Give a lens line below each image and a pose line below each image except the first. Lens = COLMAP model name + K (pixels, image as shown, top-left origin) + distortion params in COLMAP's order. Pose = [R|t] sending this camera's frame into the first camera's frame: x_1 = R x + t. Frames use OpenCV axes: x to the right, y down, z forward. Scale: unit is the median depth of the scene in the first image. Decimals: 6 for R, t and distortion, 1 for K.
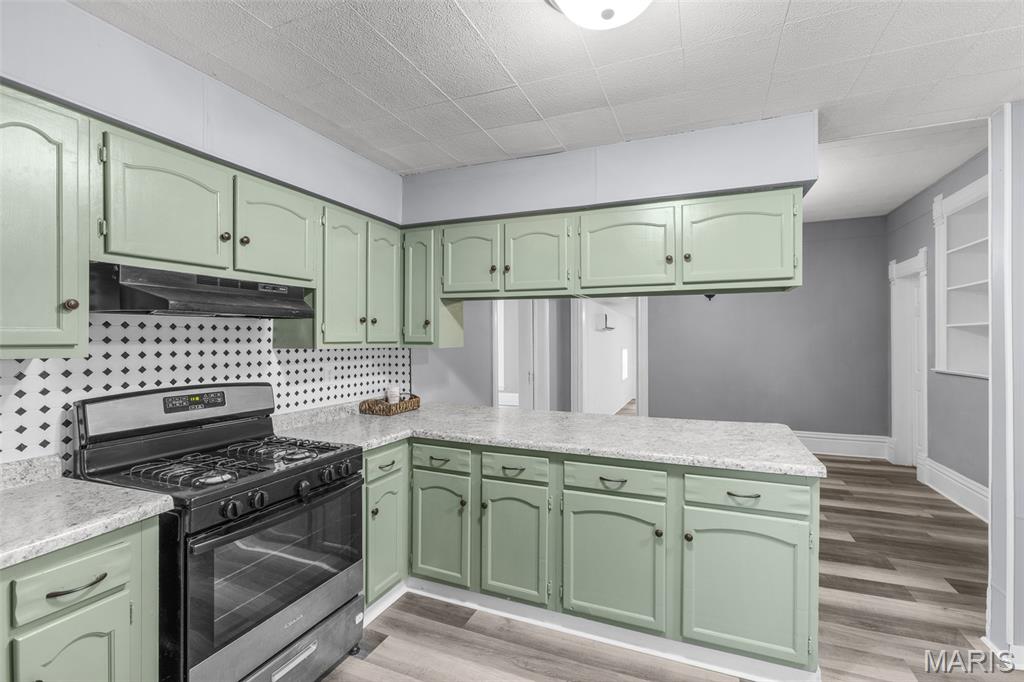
lens RADIAL K [[454.2, 0, 513.0], [0, 454.2, 339.9], [0, 0, 1]] dist [-0.002997, 0.000889]
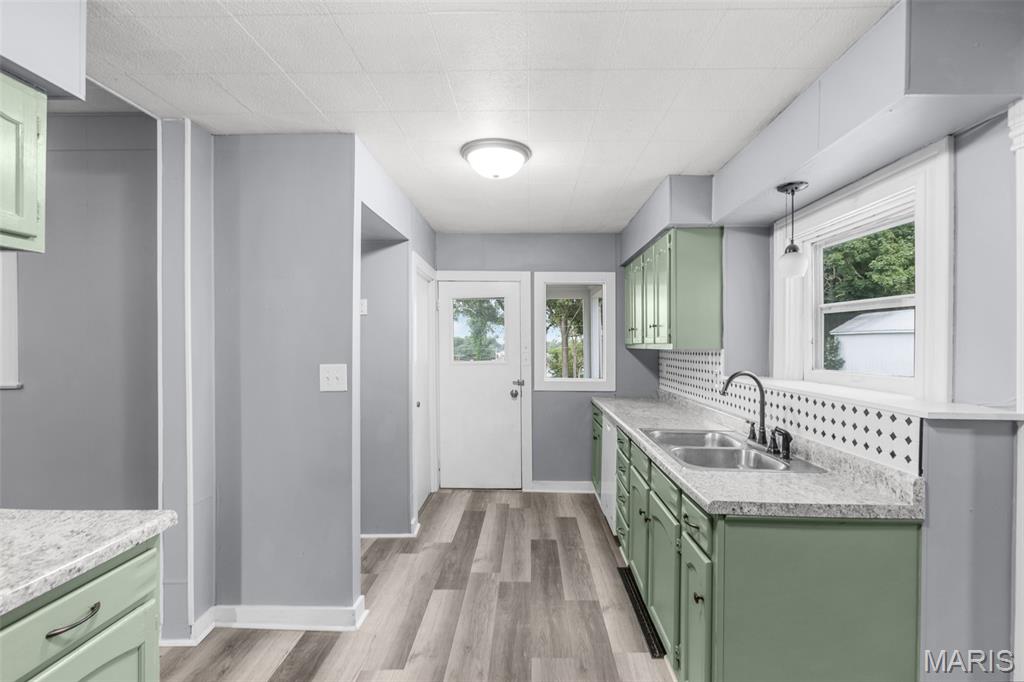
lens RADIAL K [[454.2, 0, 512.5], [0, 454.2, 341.6], [0, 0, 1]] dist [-0.002997, 0.000889]
pose [[-0.340679, 0.004872, 0.940167, -0.191862], [0.004996, 0.999982, -0.003372, 0.008282], [-0.940166, 0.003549, -0.340697, 0.693933]]
